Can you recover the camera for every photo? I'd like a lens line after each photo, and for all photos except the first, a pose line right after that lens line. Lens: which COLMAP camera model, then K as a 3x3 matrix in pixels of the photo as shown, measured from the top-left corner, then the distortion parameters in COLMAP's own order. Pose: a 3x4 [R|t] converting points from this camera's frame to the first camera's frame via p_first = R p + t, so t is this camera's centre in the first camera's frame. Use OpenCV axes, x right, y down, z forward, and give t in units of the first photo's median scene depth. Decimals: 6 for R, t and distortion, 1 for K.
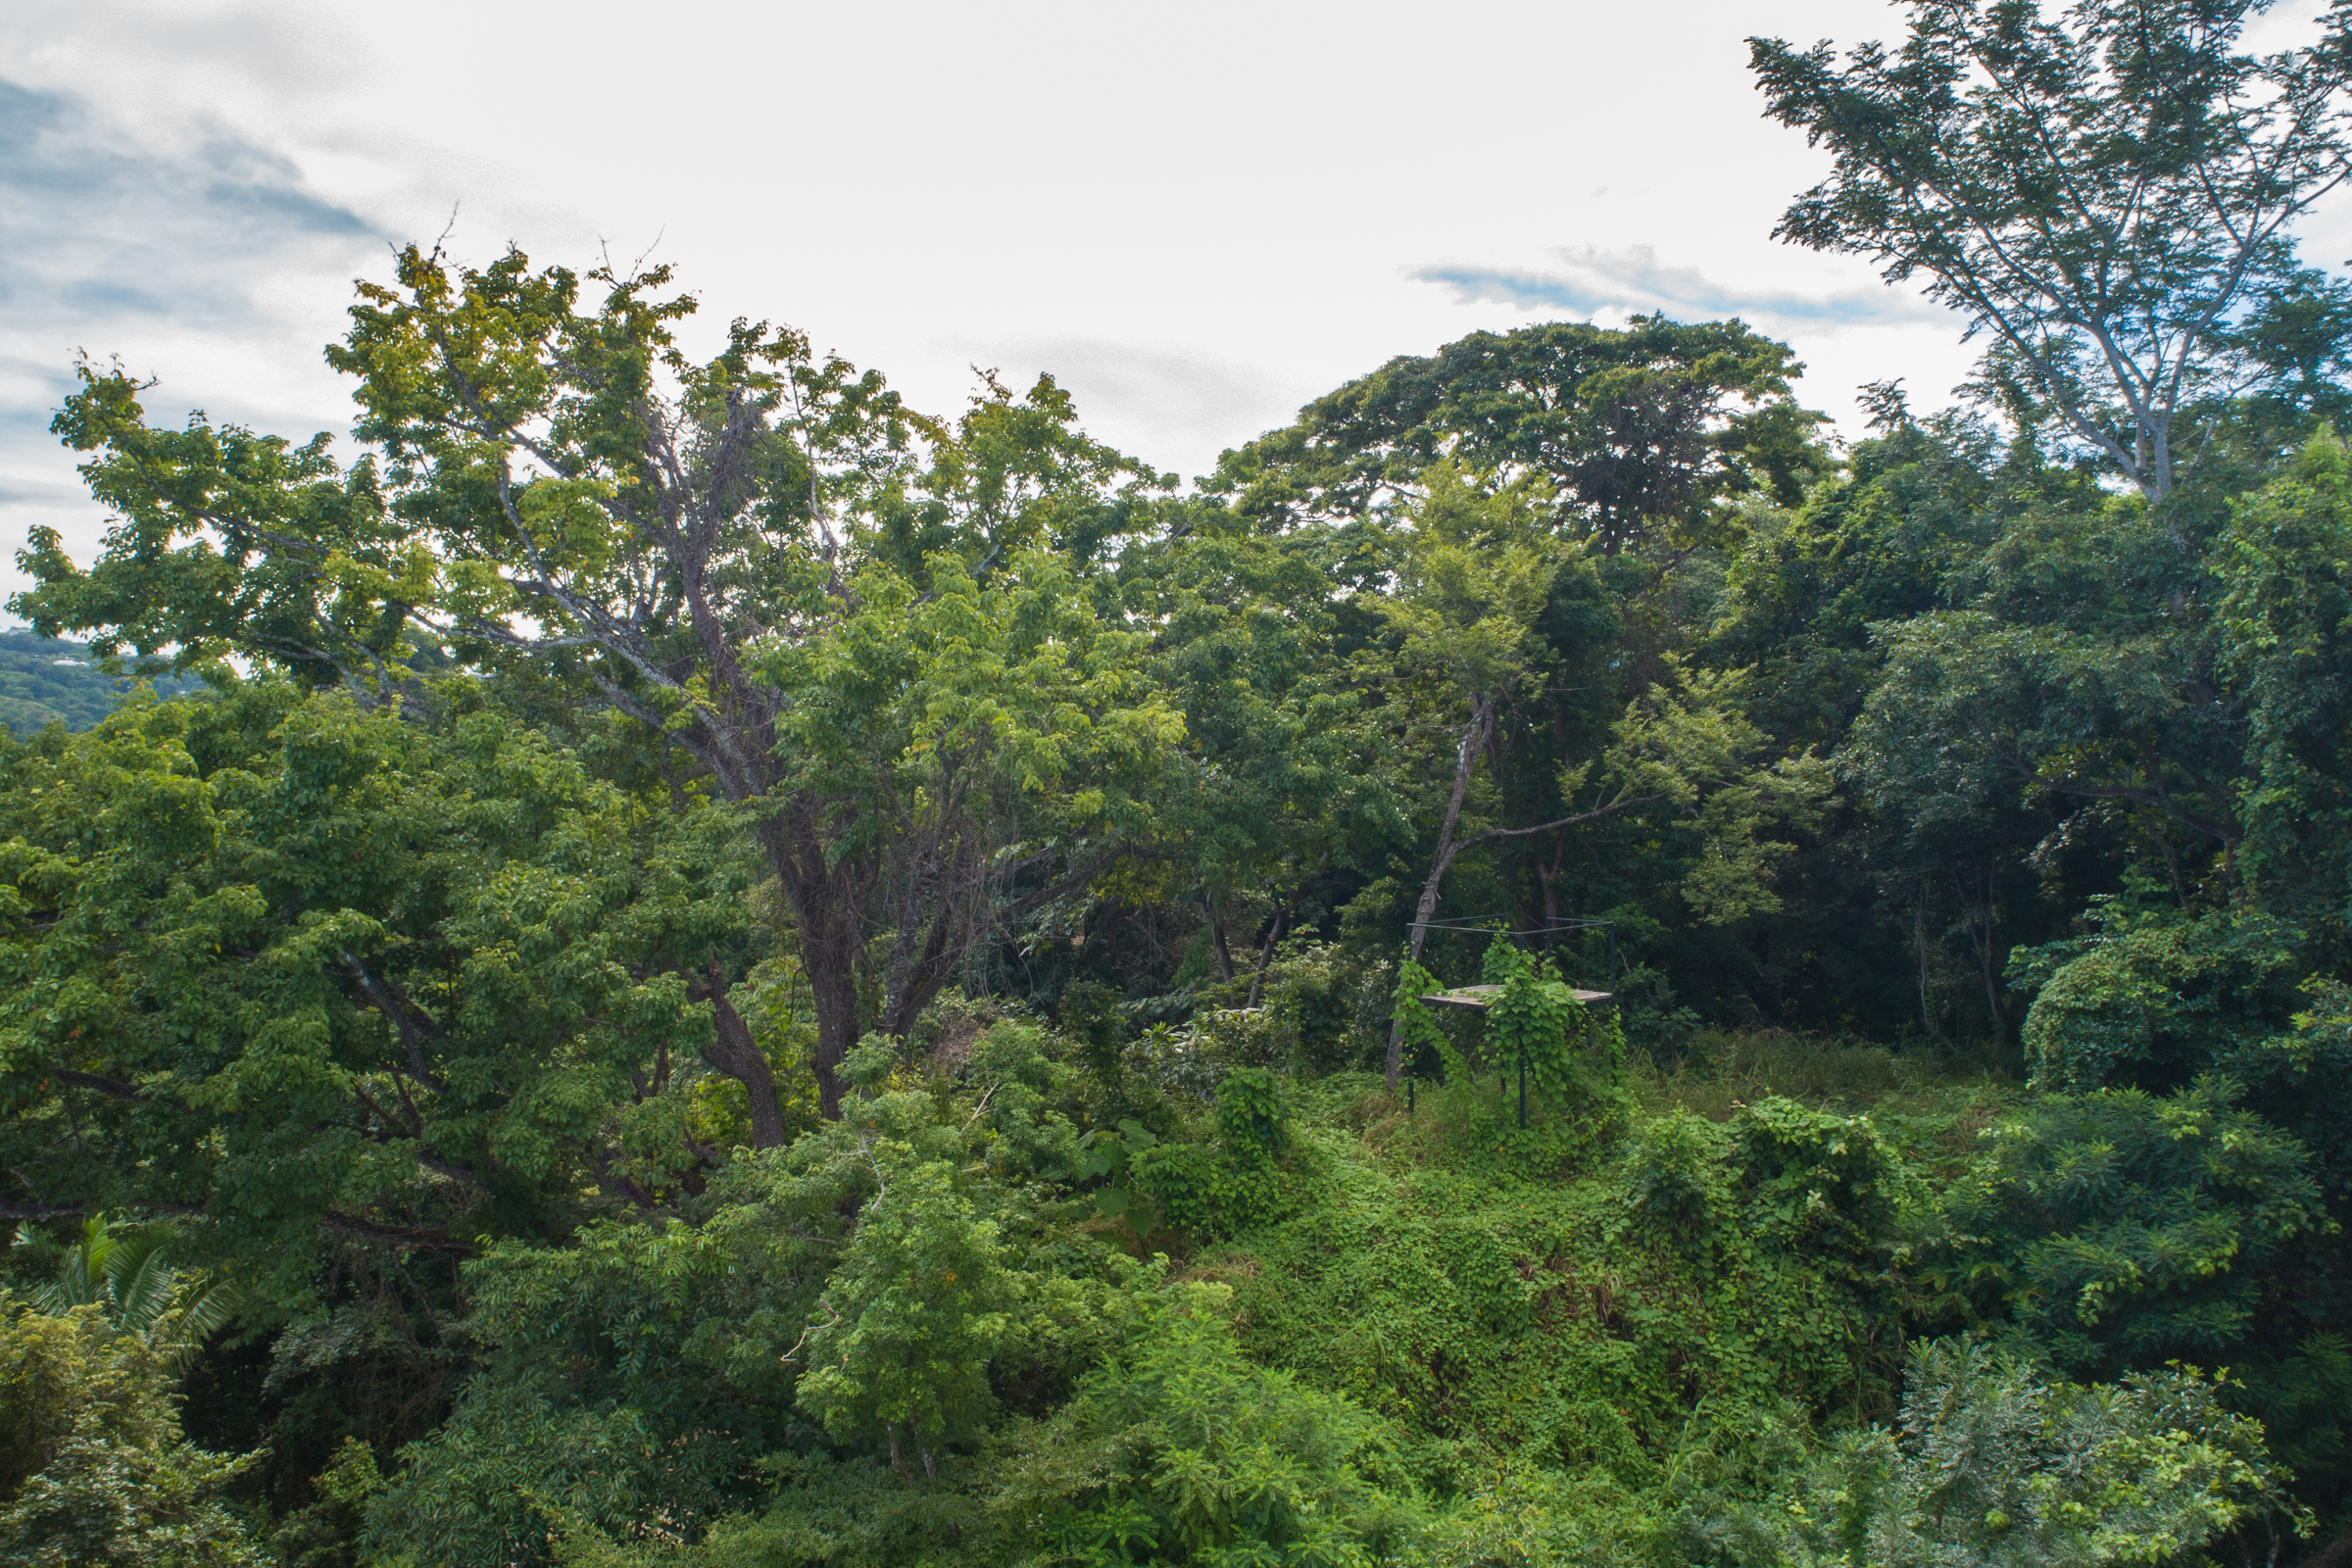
lens RADIAL K [[1642.7, 0, 1176.0], [0, 1642.7, 784.0], [0, 0, 1]] dist [-0.031091, 0.000010]
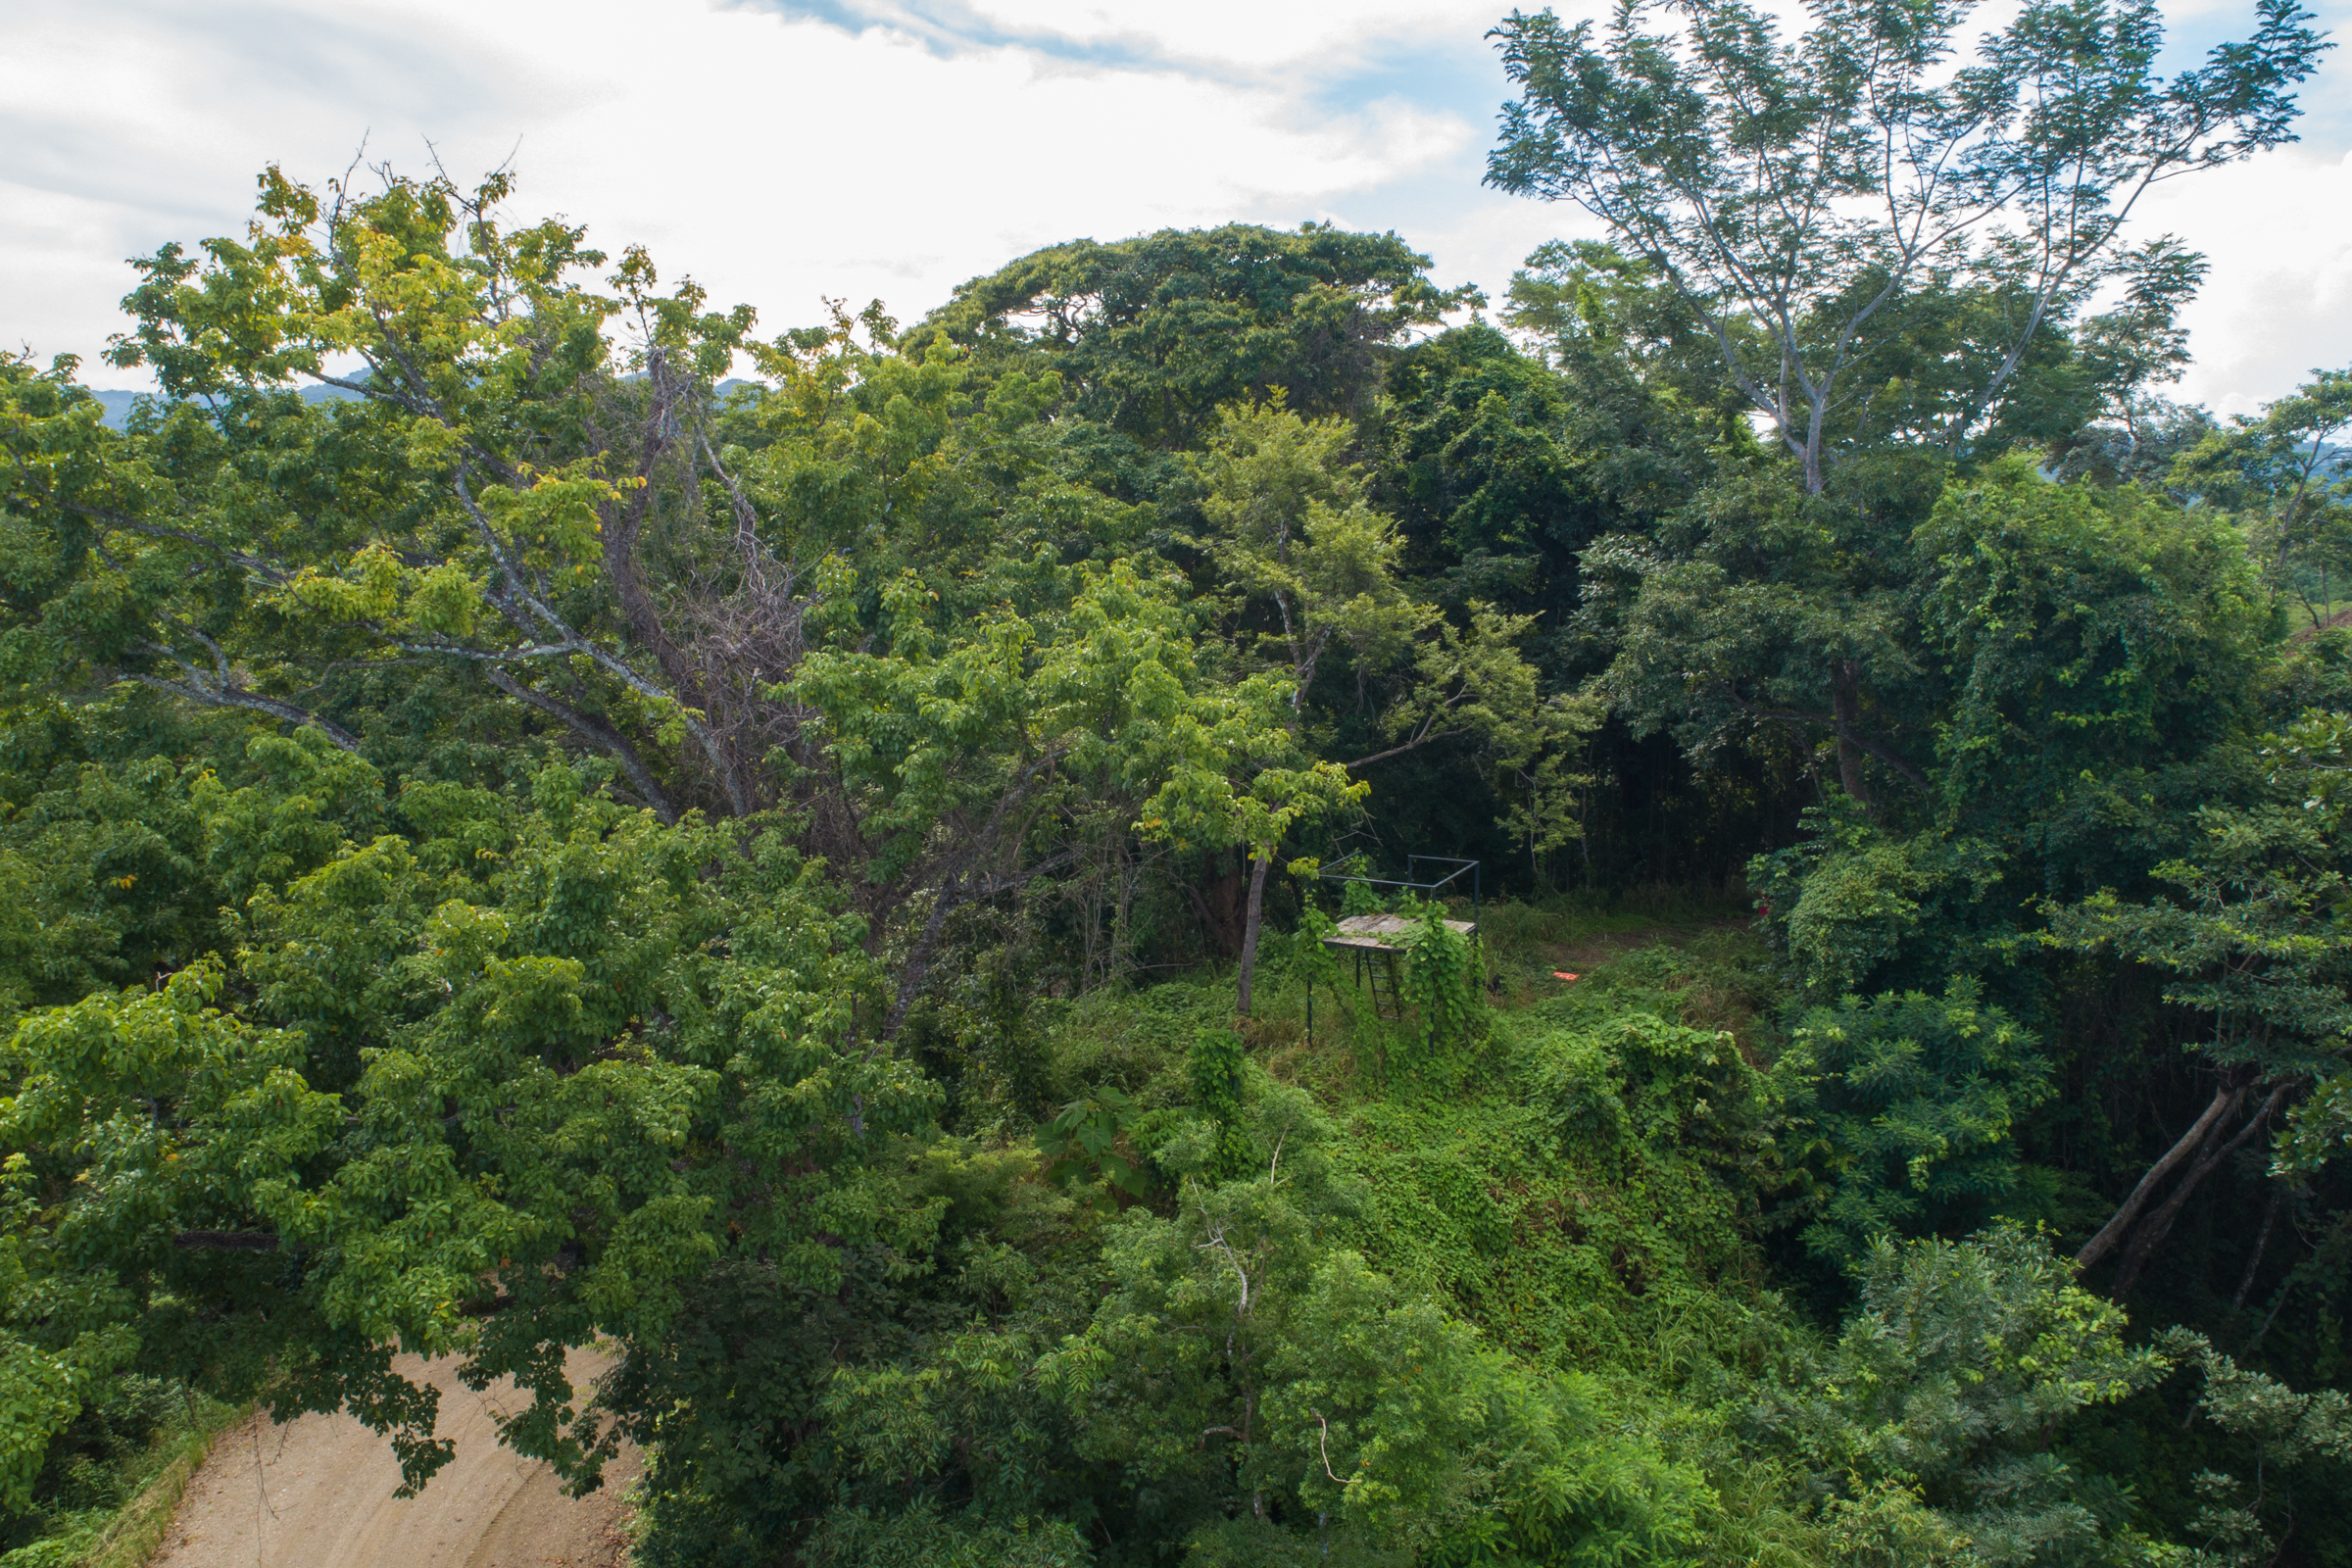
lens RADIAL K [[1616.4, 0, 1176.0], [0, 1616.4, 784.0], [0, 0, 1]] dist [-0.027992, -0.000518]
pose [[0.941533, -0.044671, 0.333946, -0.339144], [0.003177, 0.992305, 0.123778, -0.121818], [-0.336906, -0.115480, 0.934430, 0.043224]]
